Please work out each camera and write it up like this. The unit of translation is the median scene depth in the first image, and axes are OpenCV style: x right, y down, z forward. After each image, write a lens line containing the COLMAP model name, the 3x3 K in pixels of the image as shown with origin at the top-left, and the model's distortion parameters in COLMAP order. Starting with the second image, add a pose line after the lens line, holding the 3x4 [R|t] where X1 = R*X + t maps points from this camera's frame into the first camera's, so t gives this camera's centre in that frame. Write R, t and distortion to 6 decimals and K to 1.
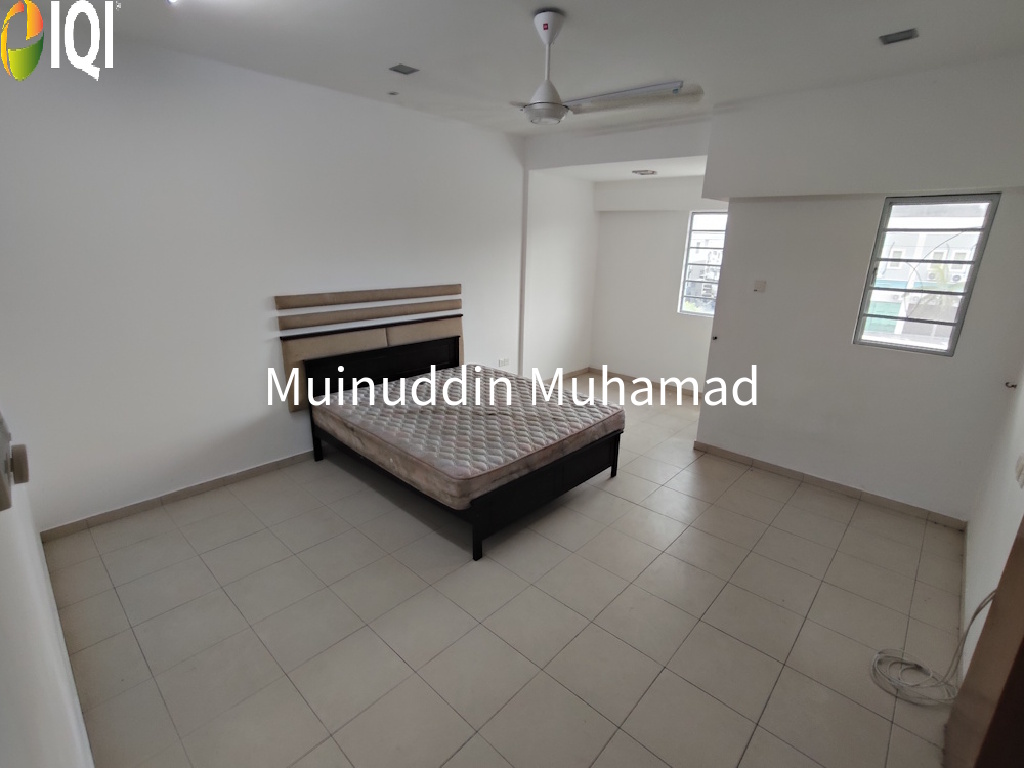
lens RADIAL K [[486.7, 0, 511.6], [0, 486.7, 379.4], [0, 0, 1]] dist [0.001822, 0.000986]
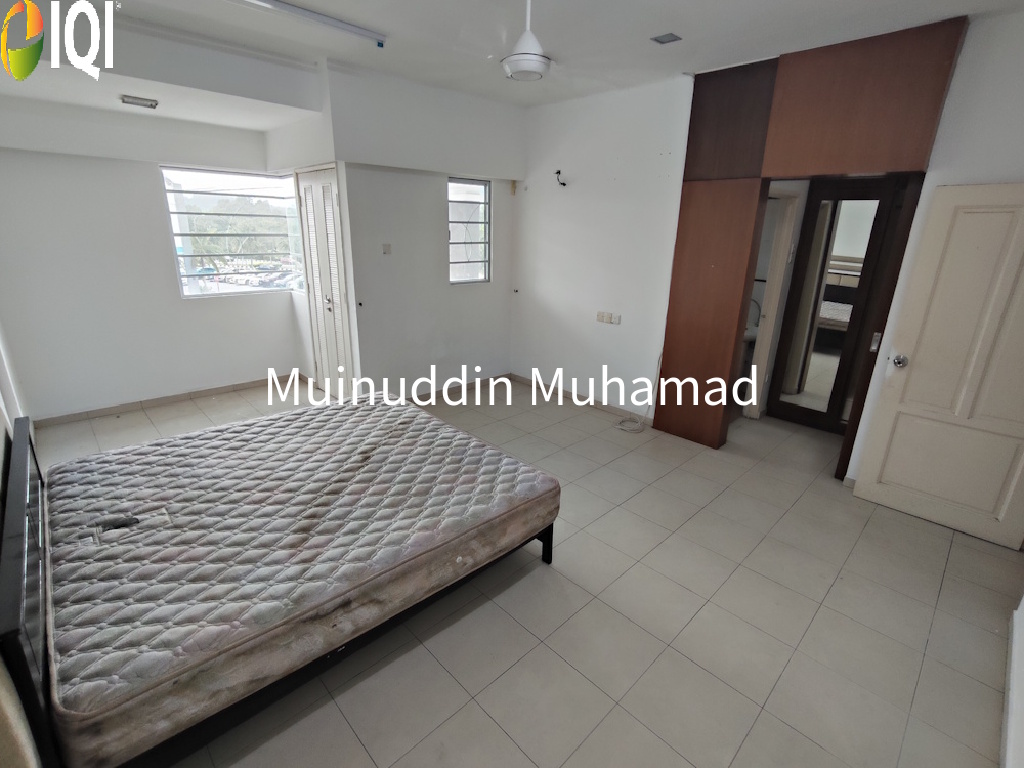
lens RADIAL K [[486.7, 0, 511.0], [0, 486.7, 385.3], [0, 0, 1]] dist [0.001822, 0.000986]
pose [[0.047138, -0.328752, 0.943239, -0.689614], [0.253941, 0.917209, 0.306989, -0.194355], [-0.966070, 0.225056, 0.126719, 0.731743]]
